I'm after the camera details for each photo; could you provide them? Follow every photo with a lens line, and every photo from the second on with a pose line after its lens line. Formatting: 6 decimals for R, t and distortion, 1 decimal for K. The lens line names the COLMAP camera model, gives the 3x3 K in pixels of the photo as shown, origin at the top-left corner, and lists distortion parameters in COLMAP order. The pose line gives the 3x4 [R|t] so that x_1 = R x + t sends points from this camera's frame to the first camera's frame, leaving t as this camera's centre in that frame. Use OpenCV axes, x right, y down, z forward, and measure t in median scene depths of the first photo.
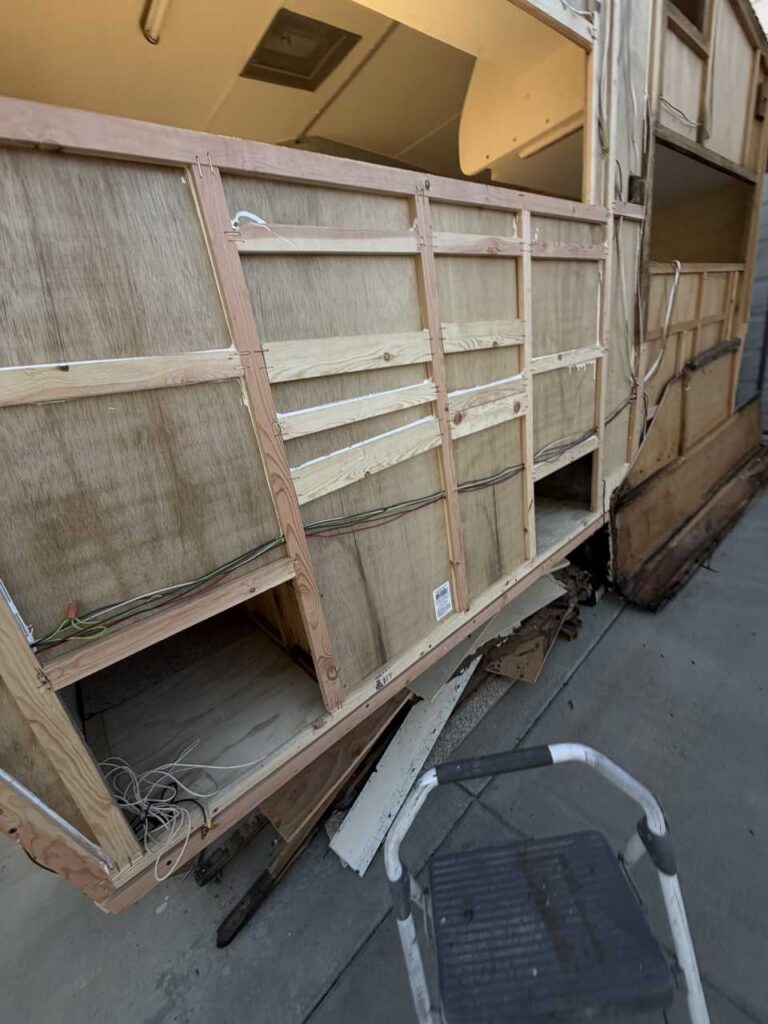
lens RADIAL K [[411.5, 0, 384.7], [0, 411.5, 508.3], [0, 0, 1]] dist [-0.001786, 0.000026]
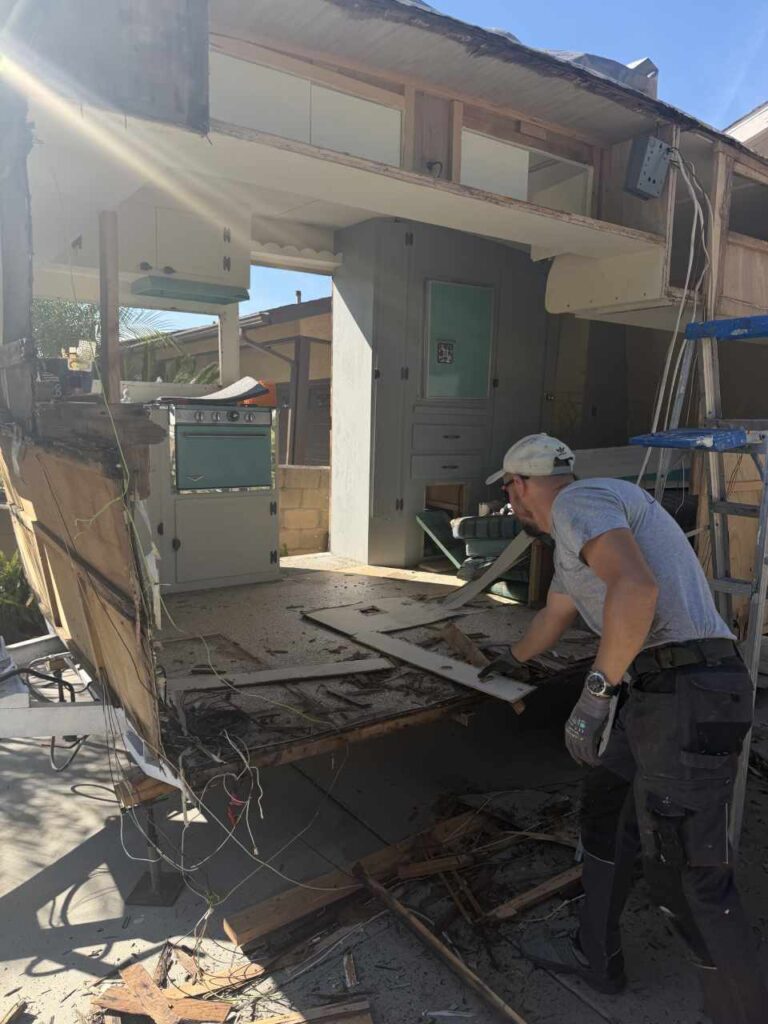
lens RADIAL K [[725.7, 0, 390.5], [0, 725.7, 517.9], [0, 0, 1]] dist [0.034130, -0.035783]
pose [[0.978187, 0.193622, -0.075237, 0.057723], [-0.205049, 0.957978, -0.200580, 0.234182], [0.033239, 0.211632, 0.976784, -1.086438]]
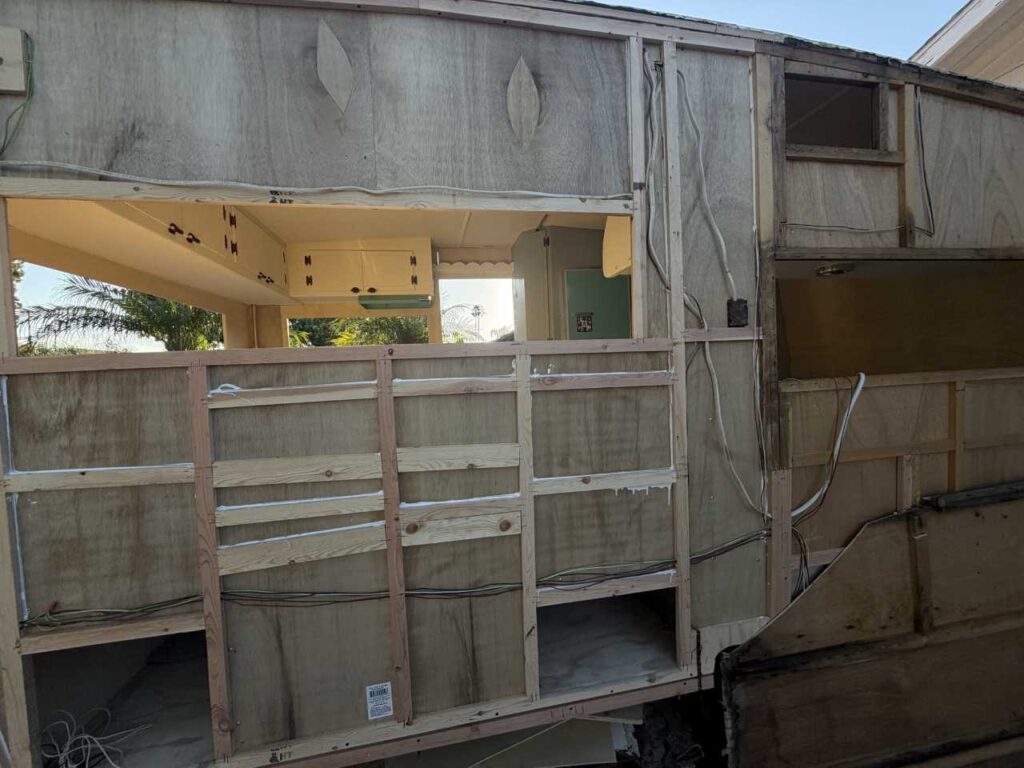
lens RADIAL K [[406.2, 0, 510.4], [0, 406.2, 383.6], [0, 0, 1]] dist [0.000512, 0.000579]
pose [[0.861305, 0.136877, -0.489304, 0.782737], [-0.258885, 0.946870, -0.190830, -0.395457], [0.437187, 0.291036, 0.850979, 0.071511]]
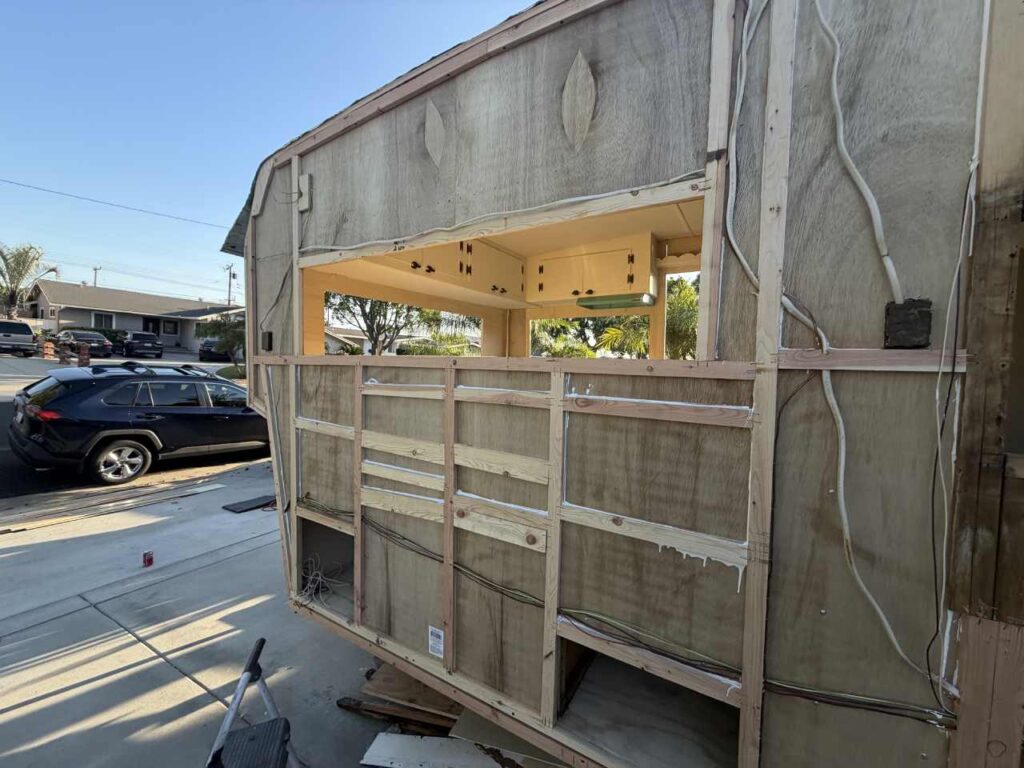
lens RADIAL K [[411.2, 0, 512.3], [0, 411.2, 385.1], [0, 0, 1]] dist [0.002386, -0.000184]
pose [[0.301935, 0.210635, -0.929768, 1.187522], [-0.390064, 0.917208, 0.081119, -0.669735], [0.869877, 0.338176, 0.359098, 0.482364]]
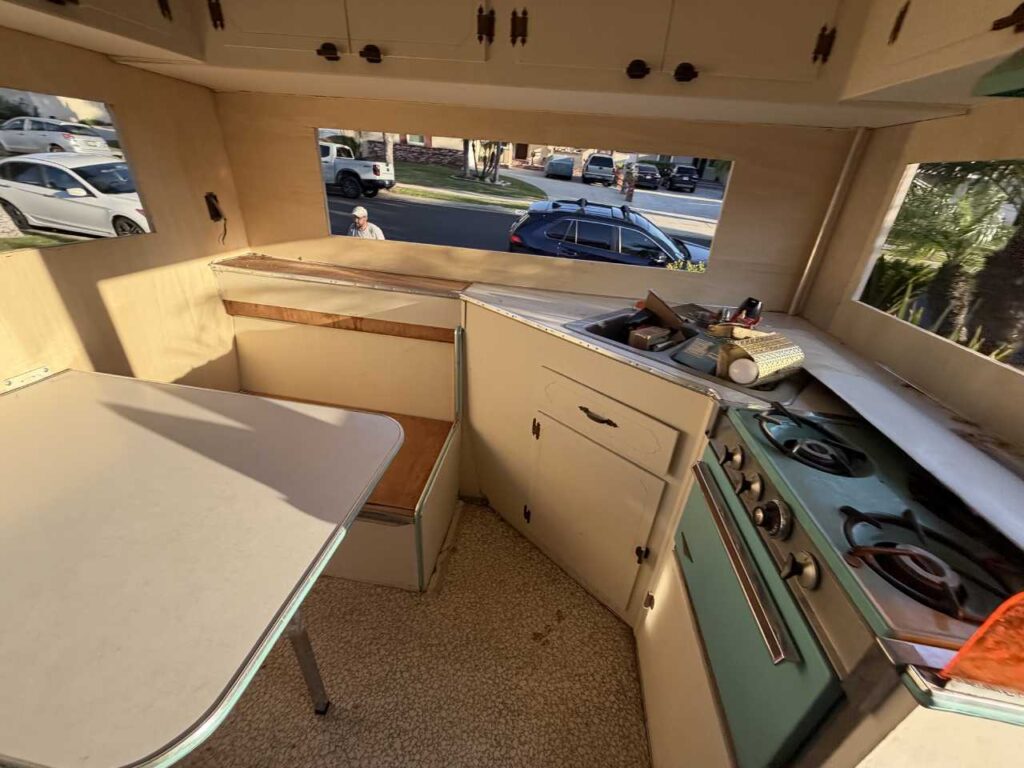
lens RADIAL K [[406.2, 0, 510.4], [0, 406.2, 383.6], [0, 0, 1]] dist [0.000512, 0.000579]
pose [[-0.742192, 0.395731, -0.540877, -0.432589], [-0.191986, 0.647687, 0.737322, -1.123630], [0.642100, 0.651075, -0.404733, 1.722461]]
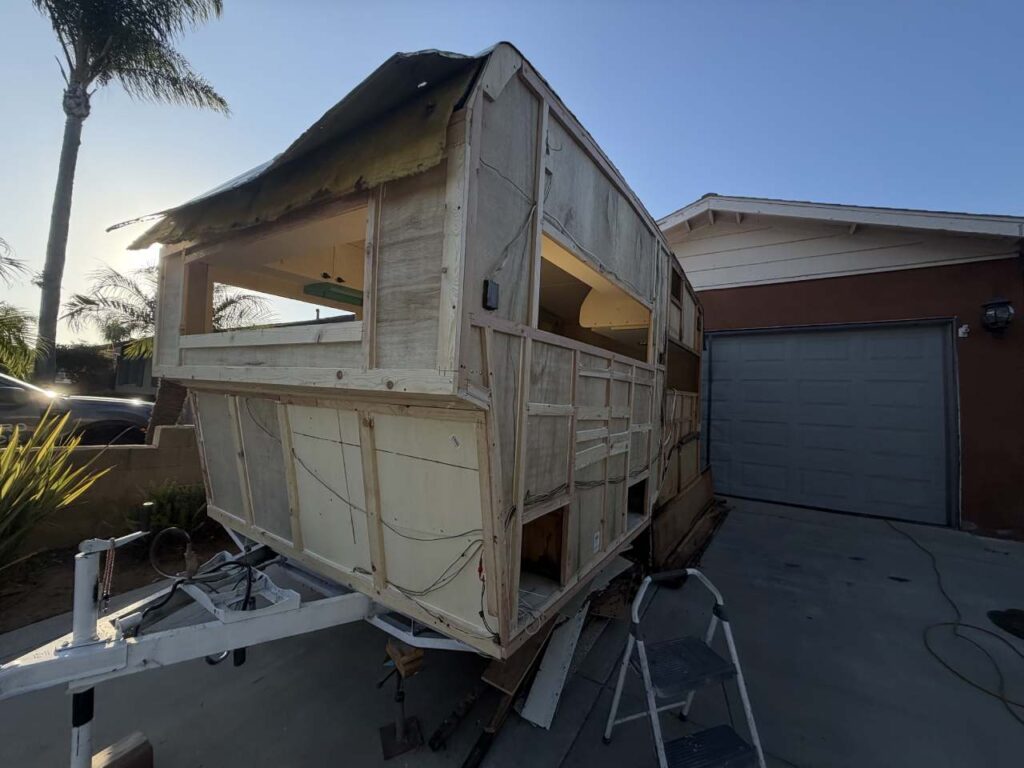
lens RADIAL K [[411.5, 0, 514.1], [0, 411.5, 384.8], [0, 0, 1]] dist [0.002471, 0.000330]
pose [[0.939130, 0.204095, 0.276371, -0.855236], [-0.085268, 0.917719, -0.387970, 0.322120], [-0.332813, 0.340788, 0.879260, -0.738949]]
